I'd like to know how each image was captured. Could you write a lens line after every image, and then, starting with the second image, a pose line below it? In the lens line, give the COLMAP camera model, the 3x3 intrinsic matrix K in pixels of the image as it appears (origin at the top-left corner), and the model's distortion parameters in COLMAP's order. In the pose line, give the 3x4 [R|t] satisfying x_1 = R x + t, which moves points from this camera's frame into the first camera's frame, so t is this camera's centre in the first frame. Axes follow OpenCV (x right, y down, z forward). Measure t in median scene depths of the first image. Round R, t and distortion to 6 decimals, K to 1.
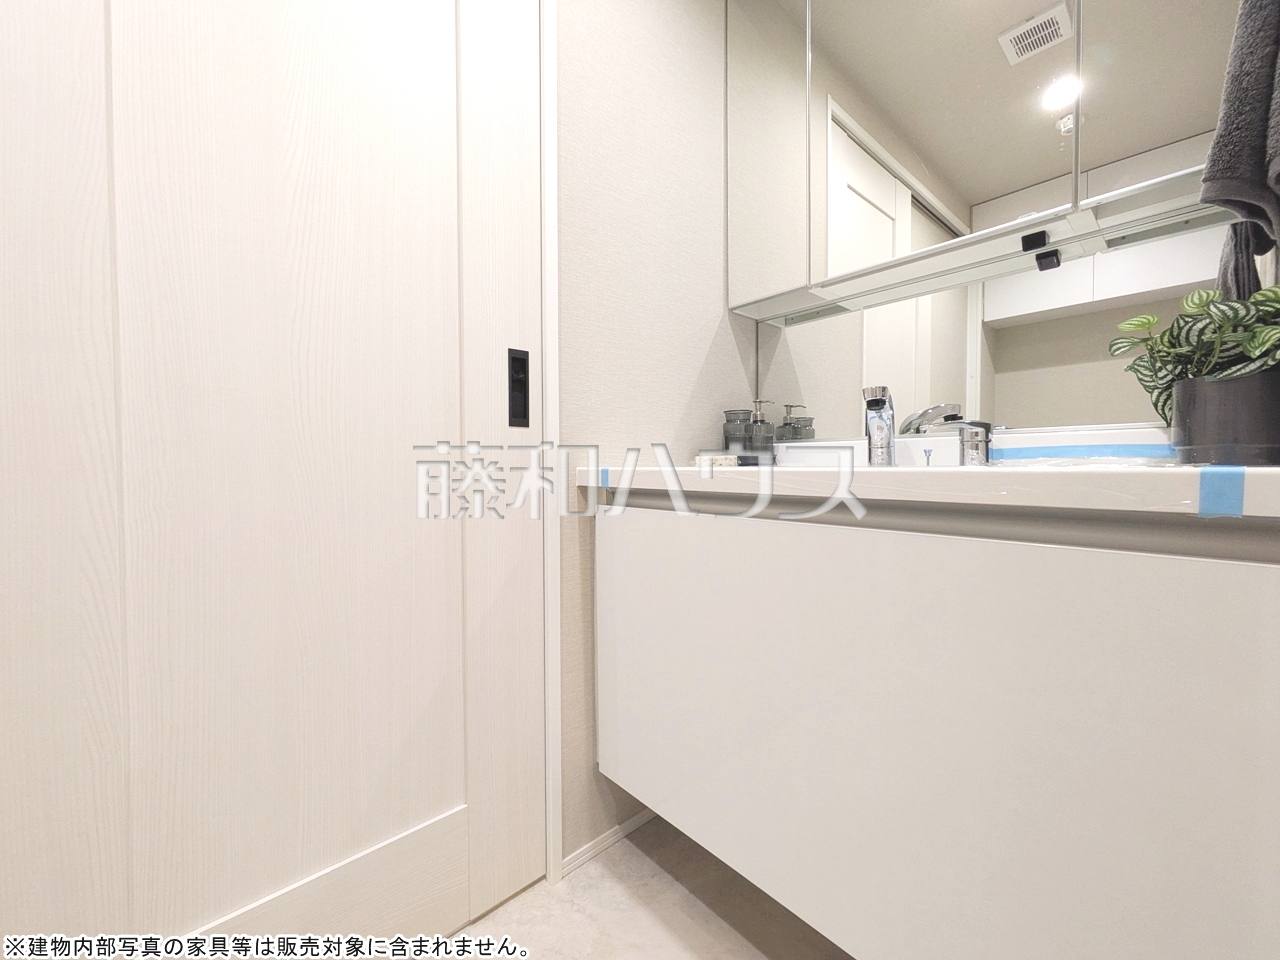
lens RADIAL K [[504.1, 0, 643.0], [0, 504.1, 478.7], [0, 0, 1]] dist [-0.001985, 0.001953]
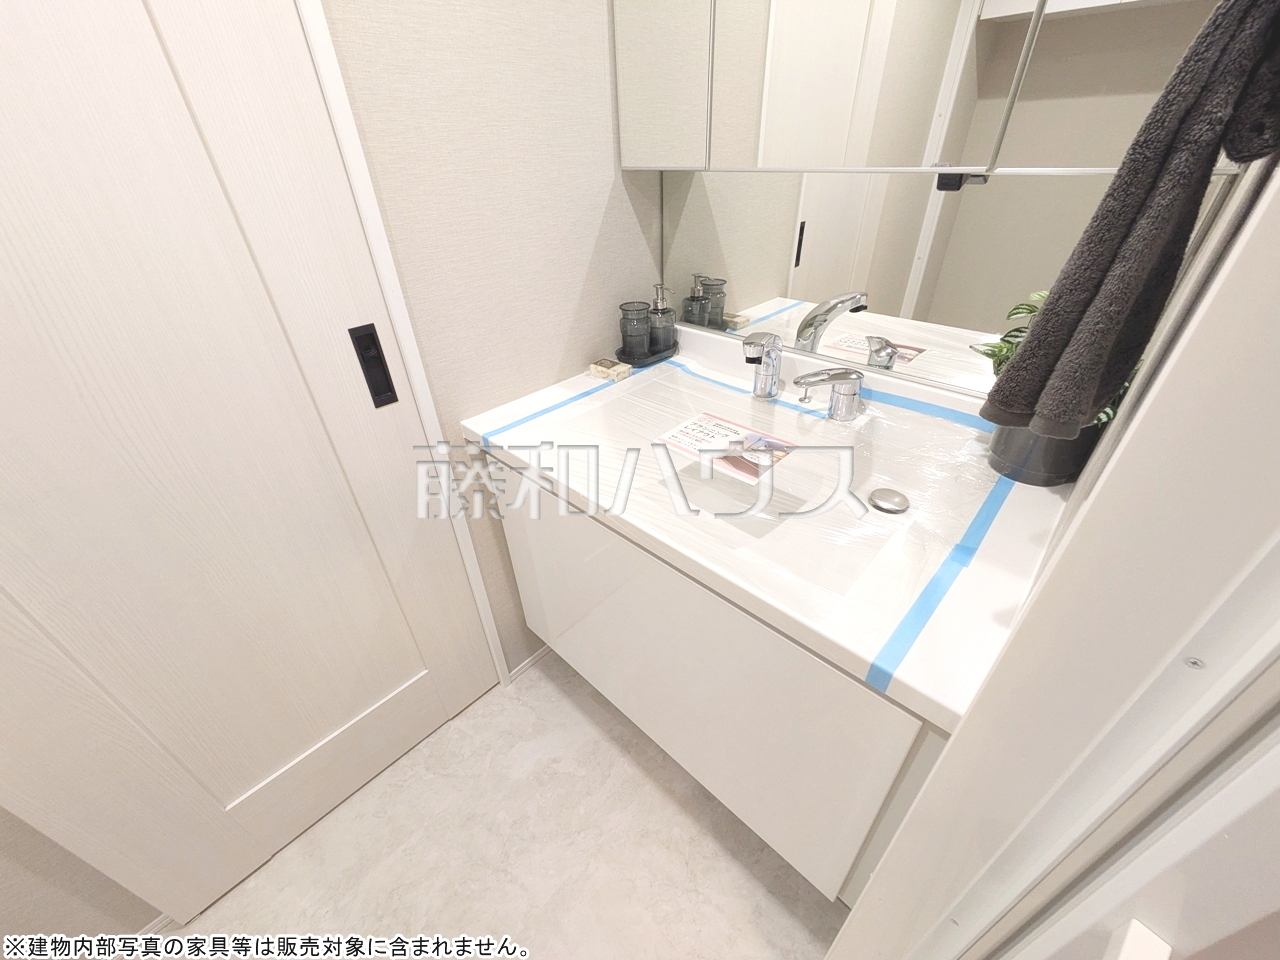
lens RADIAL K [[504.1, 0, 641.7], [0, 504.1, 483.4], [0, 0, 1]] dist [-0.001985, 0.001953]
pose [[0.996801, -0.059951, 0.052849, 0.128911], [0.022463, 0.844790, 0.534626, -0.341934], [-0.076698, -0.531729, 0.843434, 0.046056]]
